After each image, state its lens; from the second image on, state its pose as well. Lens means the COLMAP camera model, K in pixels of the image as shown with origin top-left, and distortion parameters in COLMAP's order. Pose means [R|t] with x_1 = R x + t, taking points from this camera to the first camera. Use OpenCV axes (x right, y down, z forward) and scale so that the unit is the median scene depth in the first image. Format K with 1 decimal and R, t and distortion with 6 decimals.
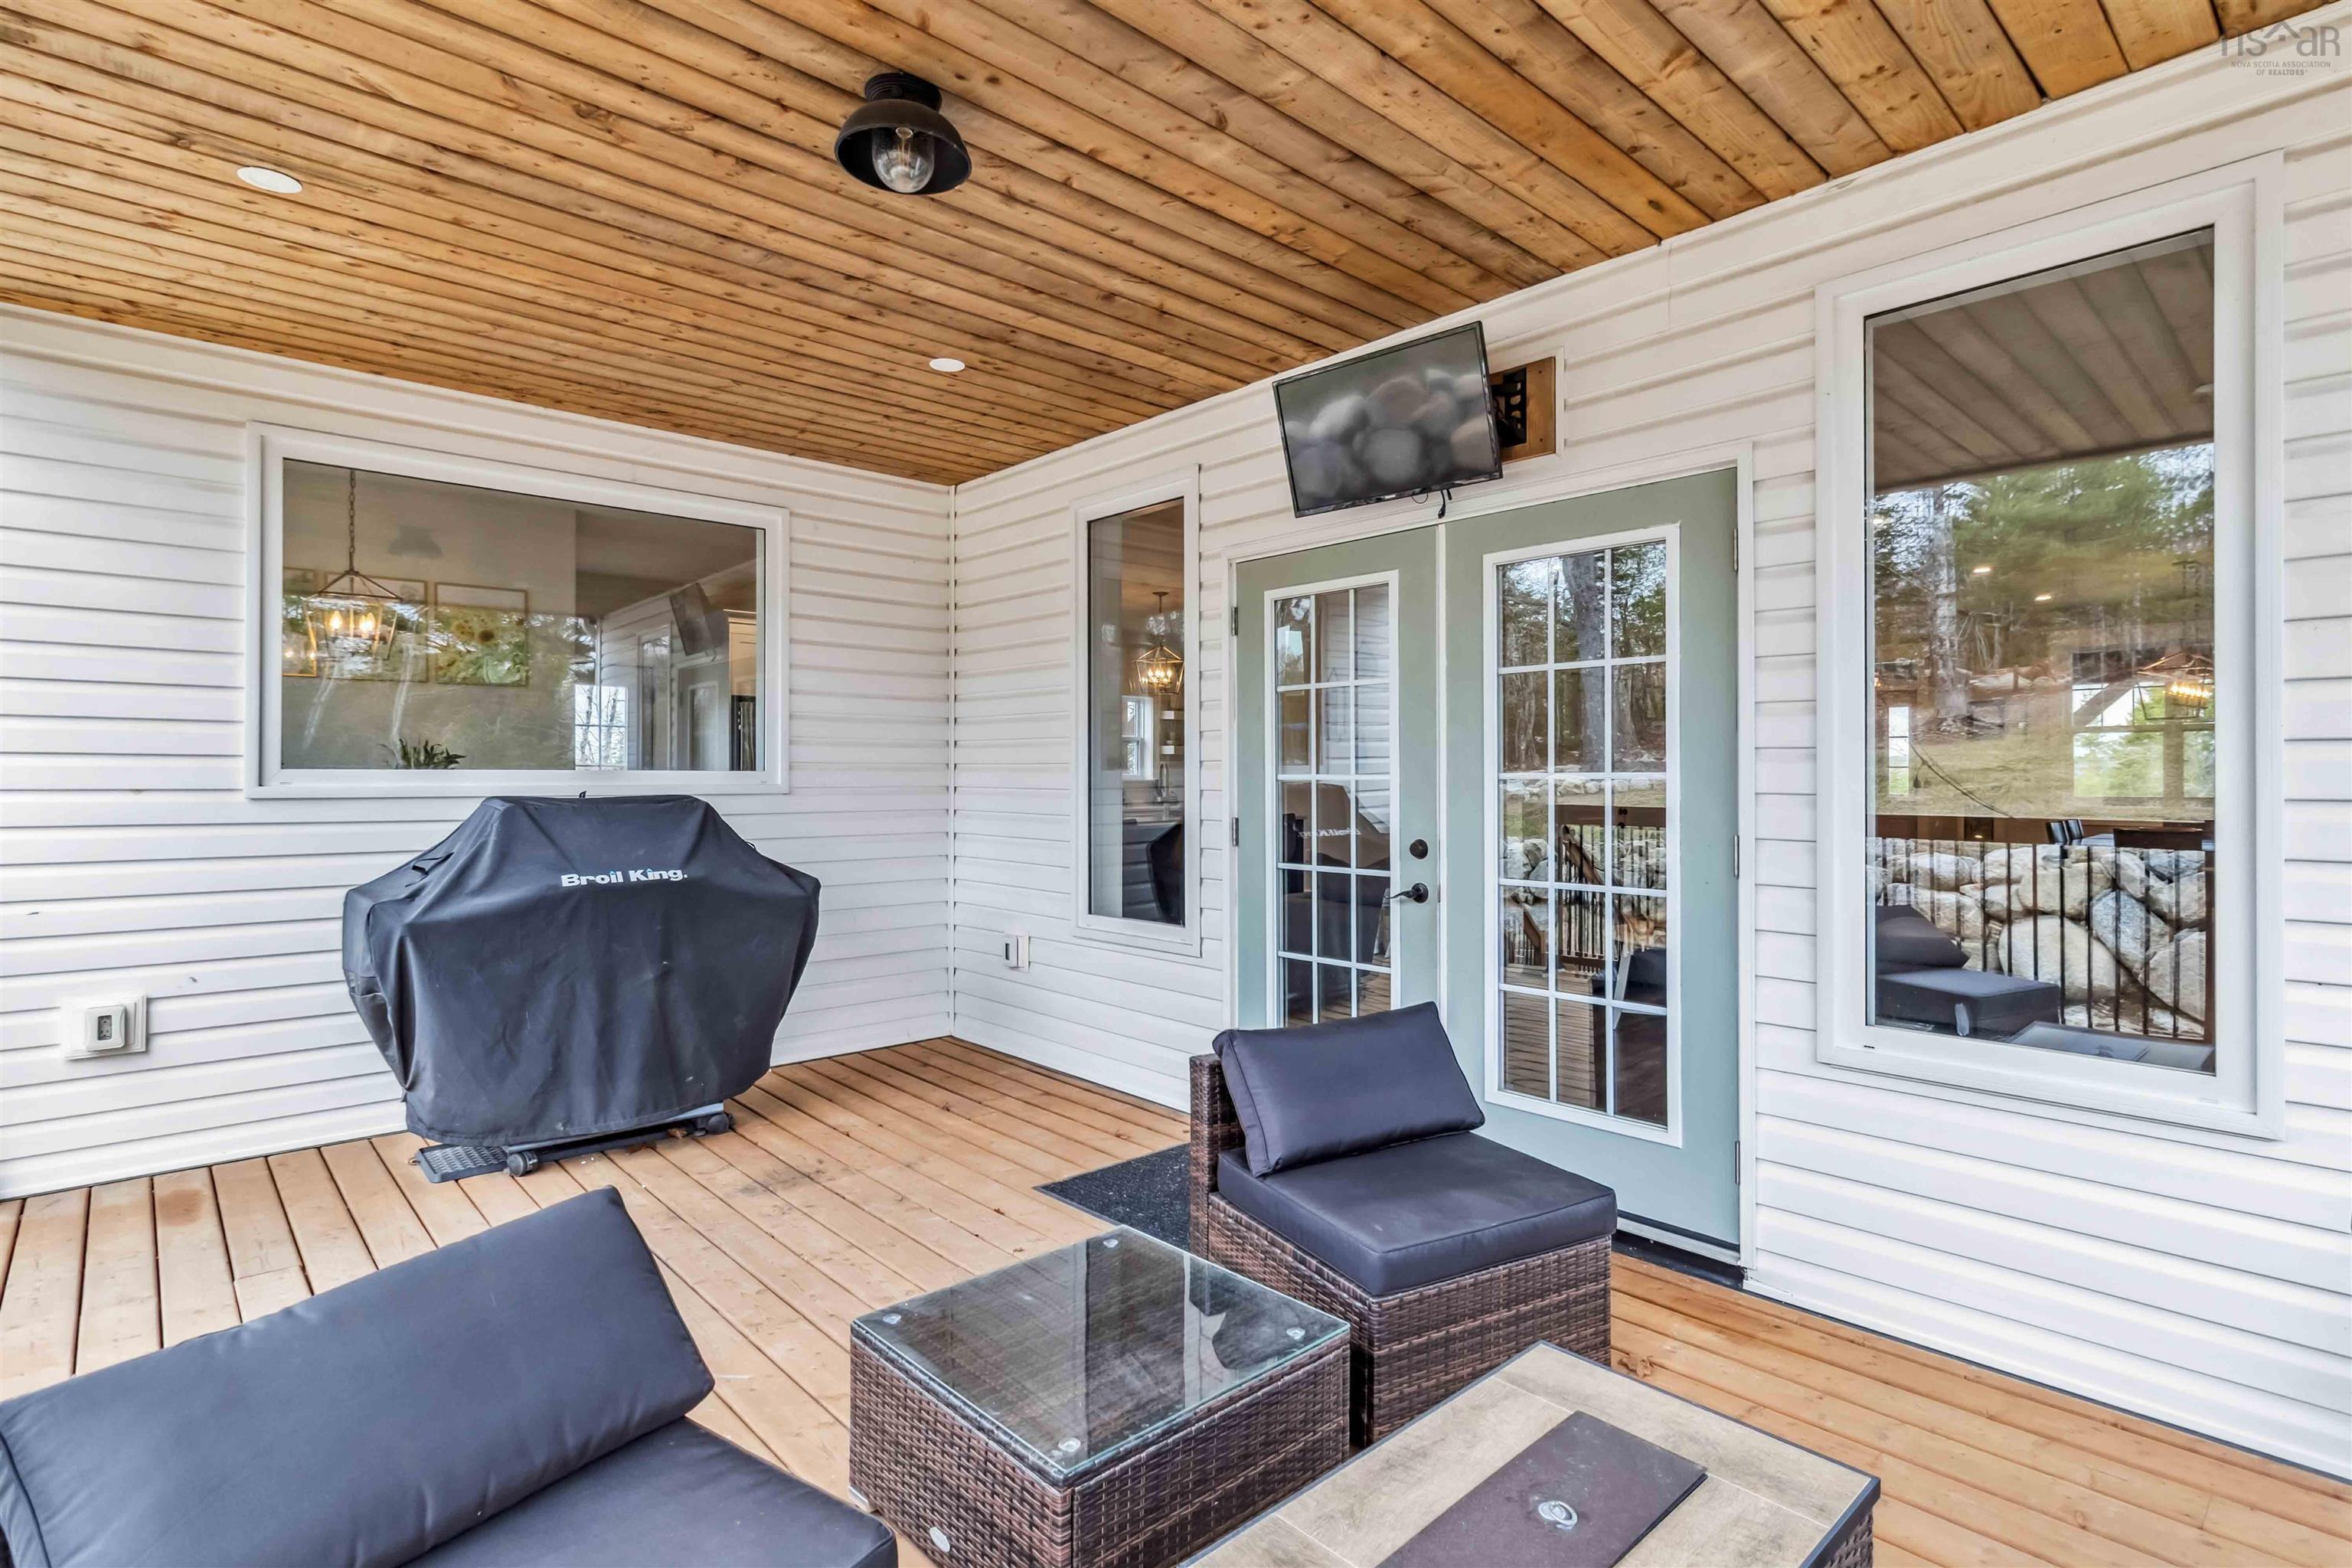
lens RADIAL K [[1090.7, 0, 1176.6], [0, 1090.7, 761.2], [0, 0, 1]] dist [-0.000352, 0.000071]
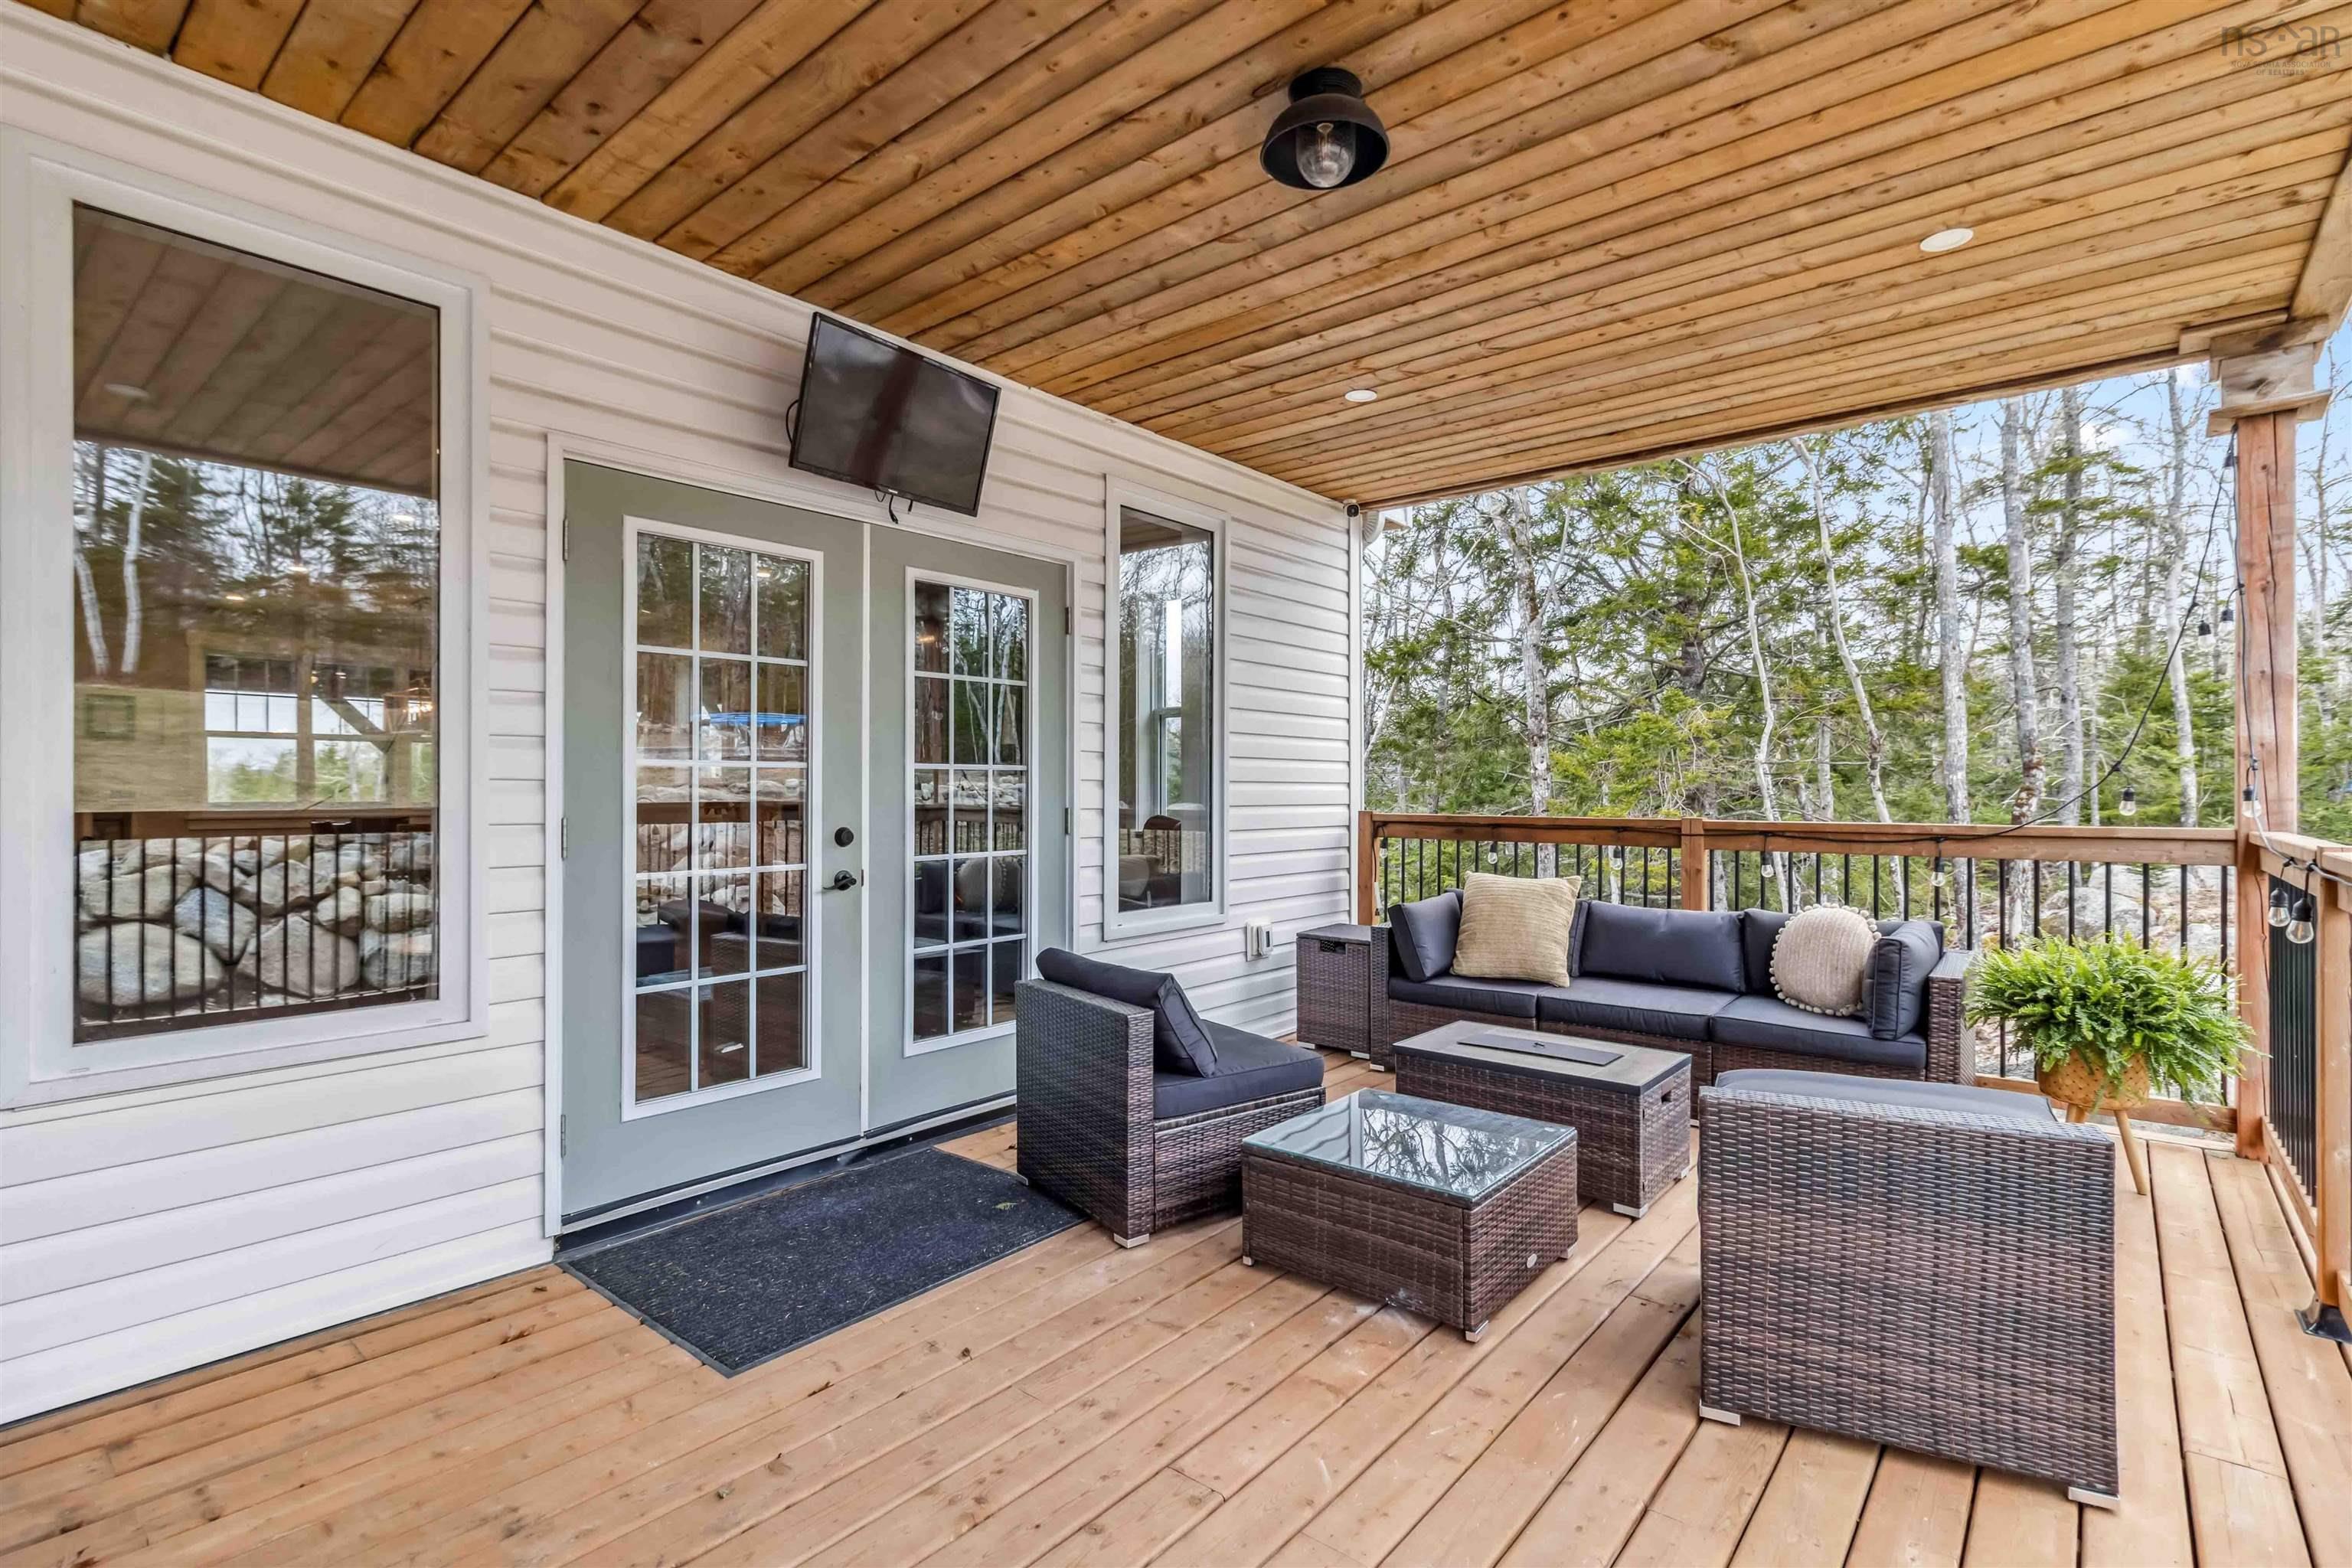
lens RADIAL K [[1086.6, 0, 1176.0], [0, 1086.6, 784.0], [0, 0, 1]] dist [0.002339, 0.000681]
pose [[-0.102206, -0.002416, 0.994760, -0.767338], [-0.020520, 0.999789, 0.000320, 0.023401], [-0.994552, -0.020380, -0.102234, 0.755802]]
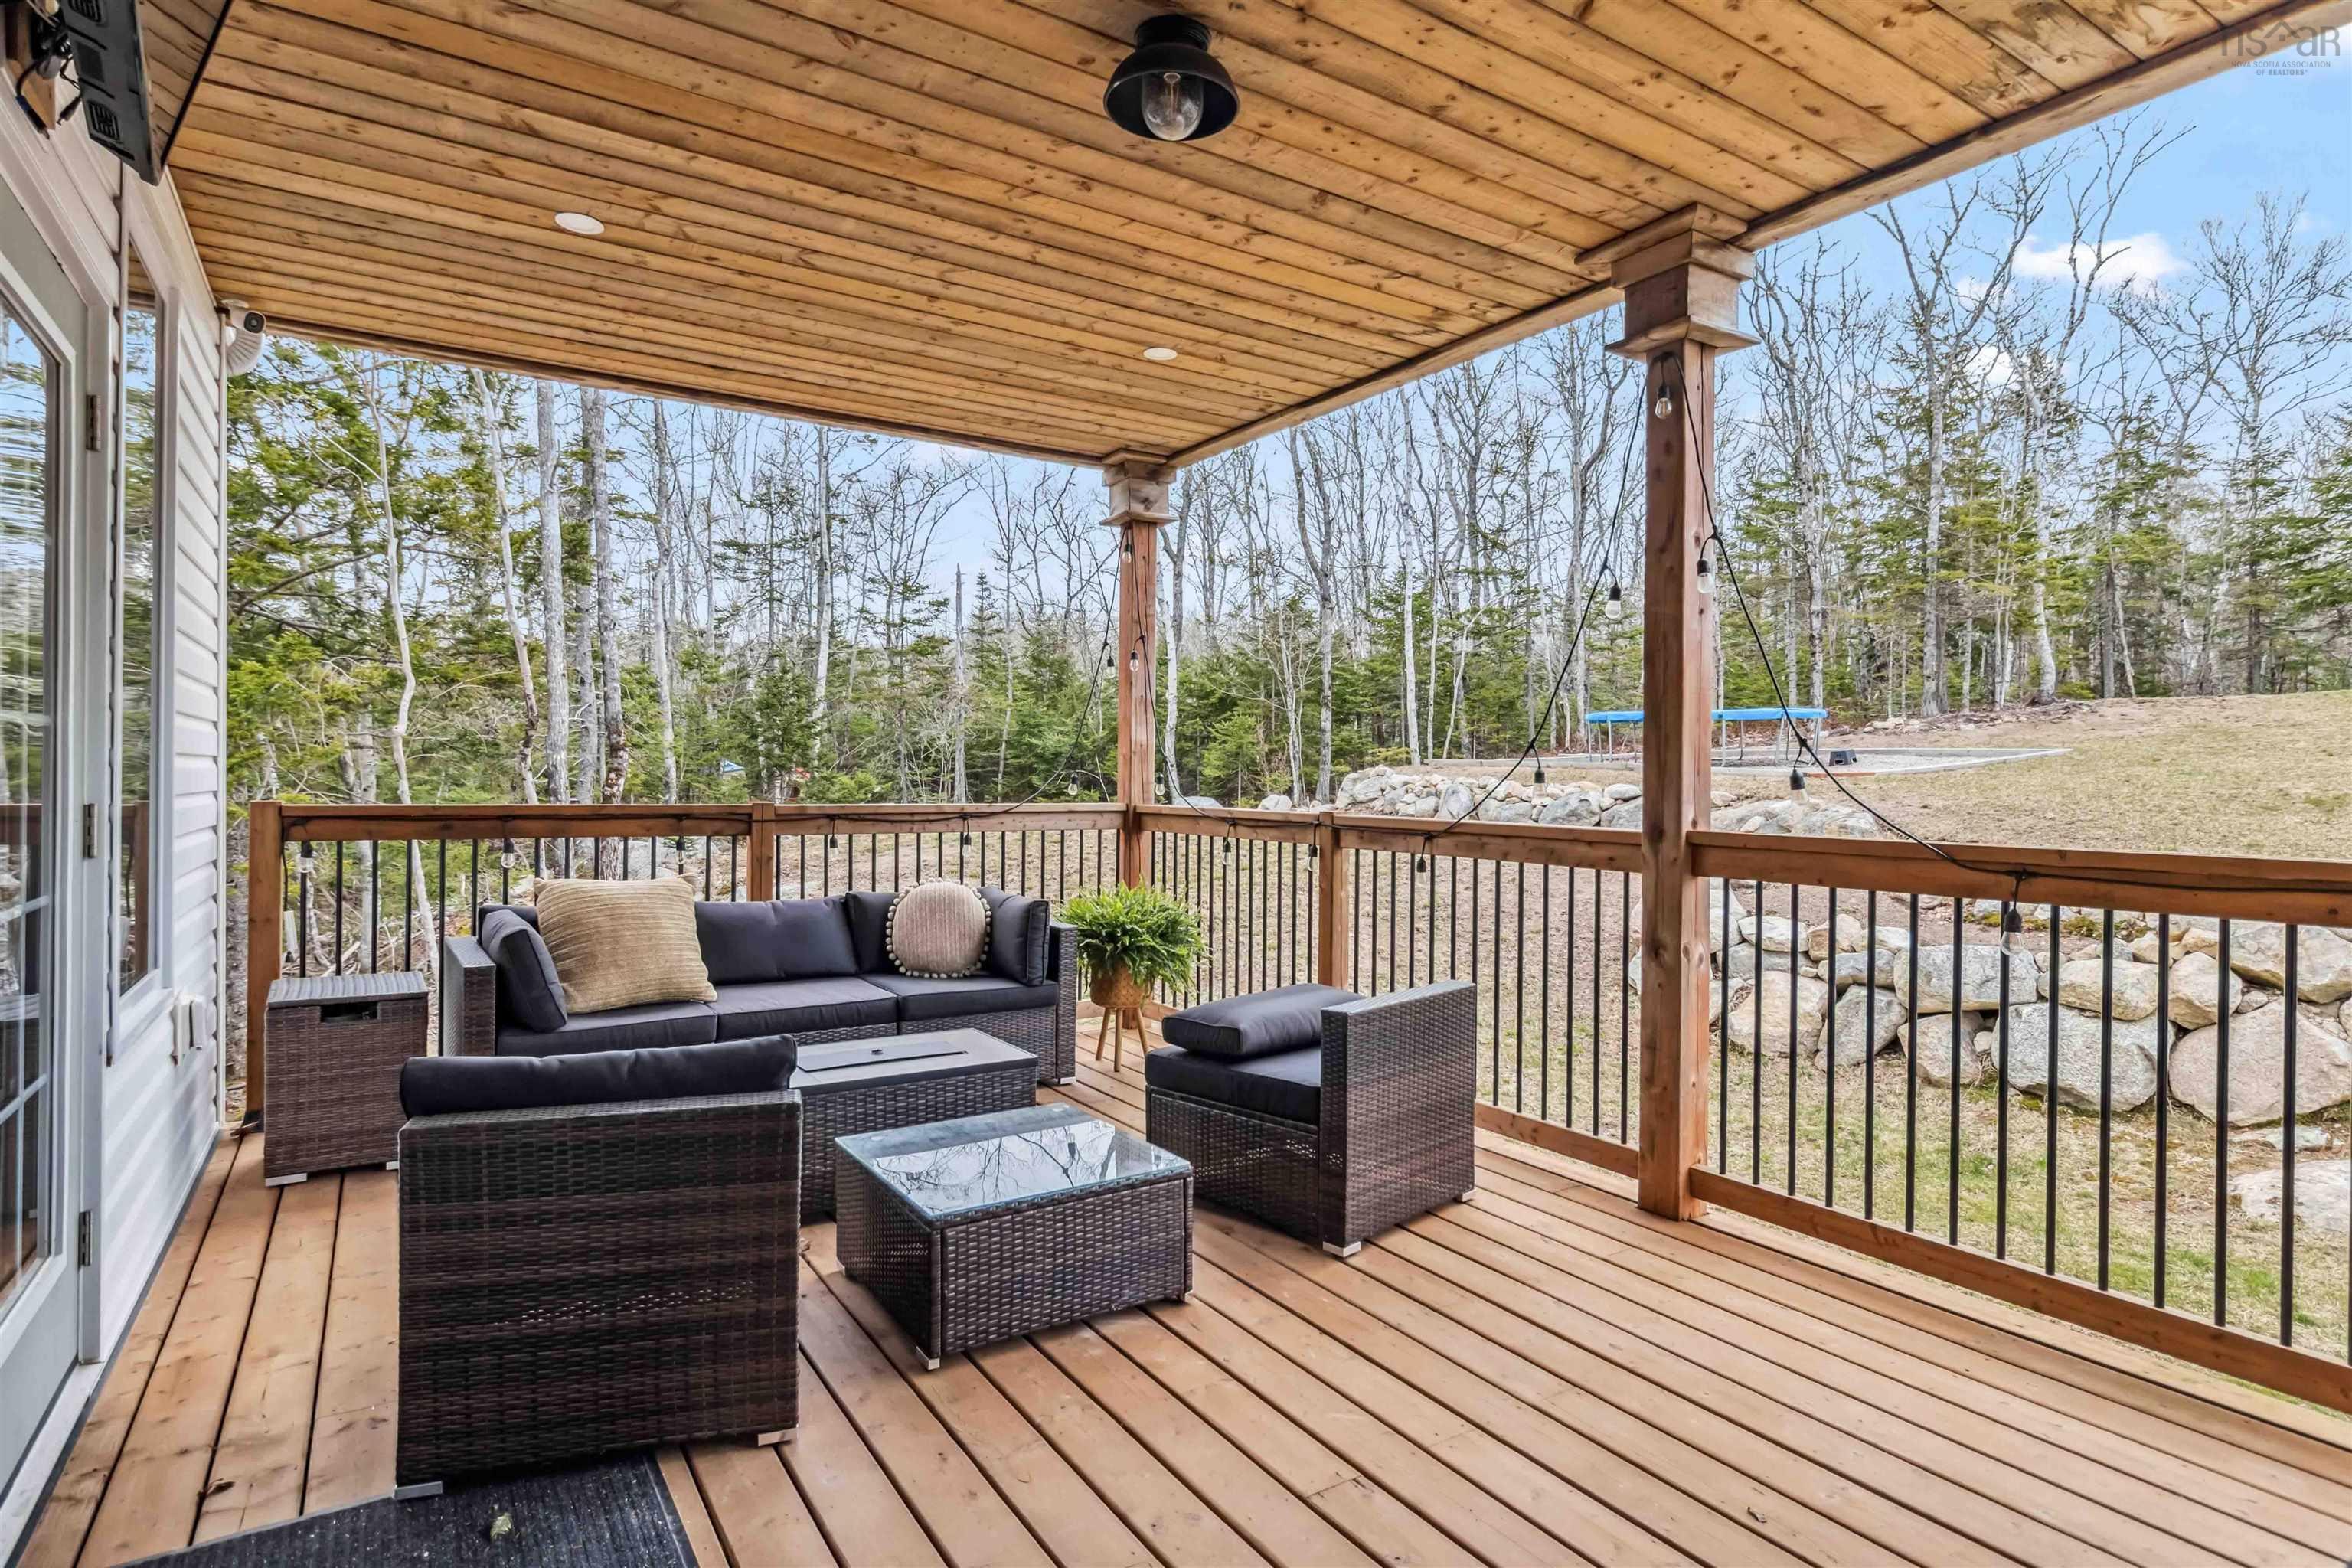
lens RADIAL K [[1252.7, 0, 1178.6], [0, 1252.7, 771.9], [0, 0, 1]] dist [-0.000082, -0.000079]
pose [[-0.979437, -0.017236, 0.201014, -0.301828], [-0.021976, 0.999530, -0.021376, 0.036966], [-0.200551, -0.025354, -0.979355, 1.269304]]
